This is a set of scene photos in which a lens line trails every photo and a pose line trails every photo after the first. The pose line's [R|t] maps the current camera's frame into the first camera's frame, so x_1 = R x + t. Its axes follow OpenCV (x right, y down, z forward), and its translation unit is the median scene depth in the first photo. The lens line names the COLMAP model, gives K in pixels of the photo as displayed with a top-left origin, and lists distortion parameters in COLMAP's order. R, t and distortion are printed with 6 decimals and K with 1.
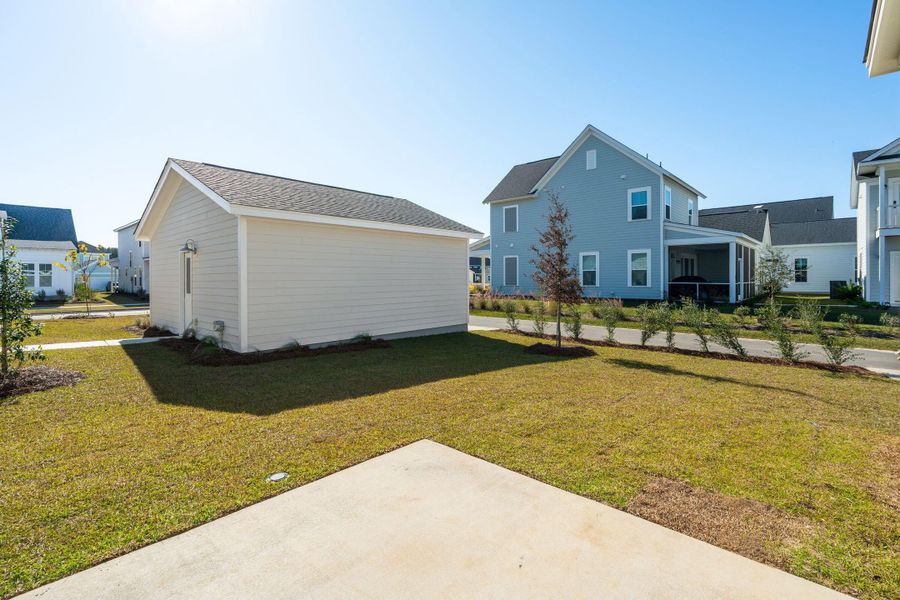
lens RADIAL K [[415.9, 0, 449.3], [0, 415.9, 277.9], [0, 0, 1]] dist [0.000338, 0.000457]
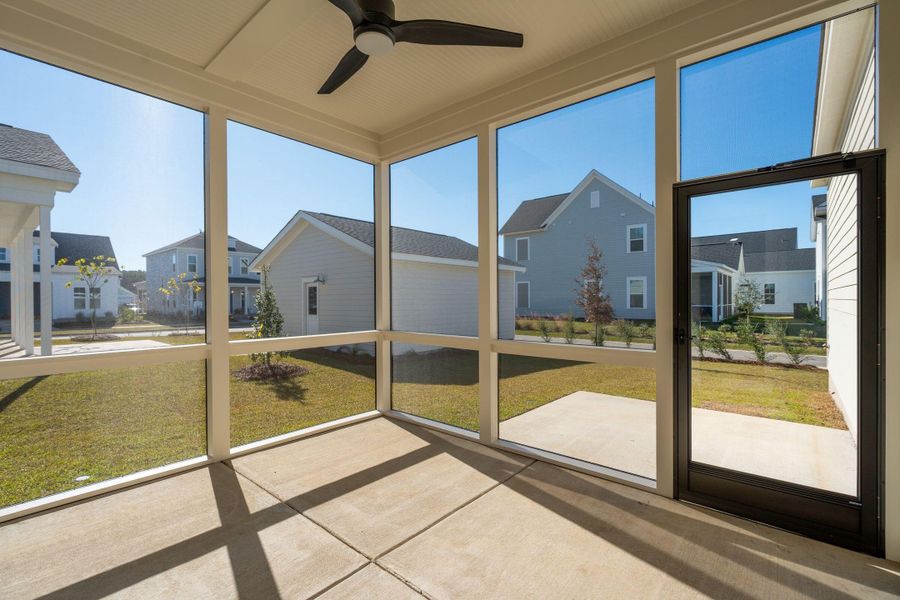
lens RADIAL K [[405.5, 0, 450.0], [0, 405.5, 300.0], [0, 0, 1]] dist [-0.000292, -0.000234]
pose [[0.999380, -0.000091, 0.035206, -0.114318], [0.000045, 0.999999, 0.001315, -0.004459], [-0.035206, -0.001313, 0.999379, -0.131809]]
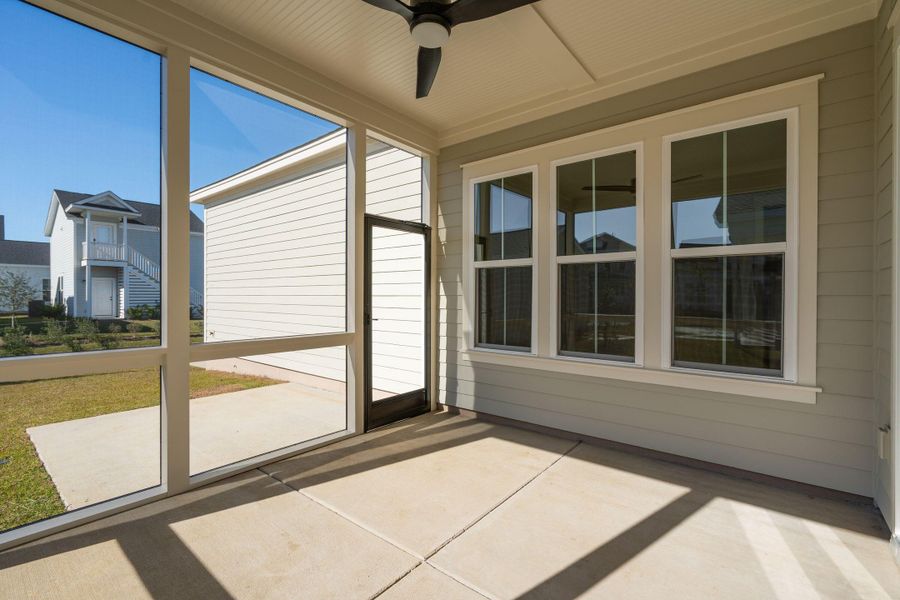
lens RADIAL K [[405.5, 0, 450.0], [0, 405.5, 300.0], [0, 0, 1]] dist [-0.000292, -0.000234]
pose [[-0.059391, -0.007115, 0.998209, -0.228998], [-0.000712, 0.999975, 0.007085, -0.002977], [-0.998235, -0.000290, -0.059395, -0.029885]]
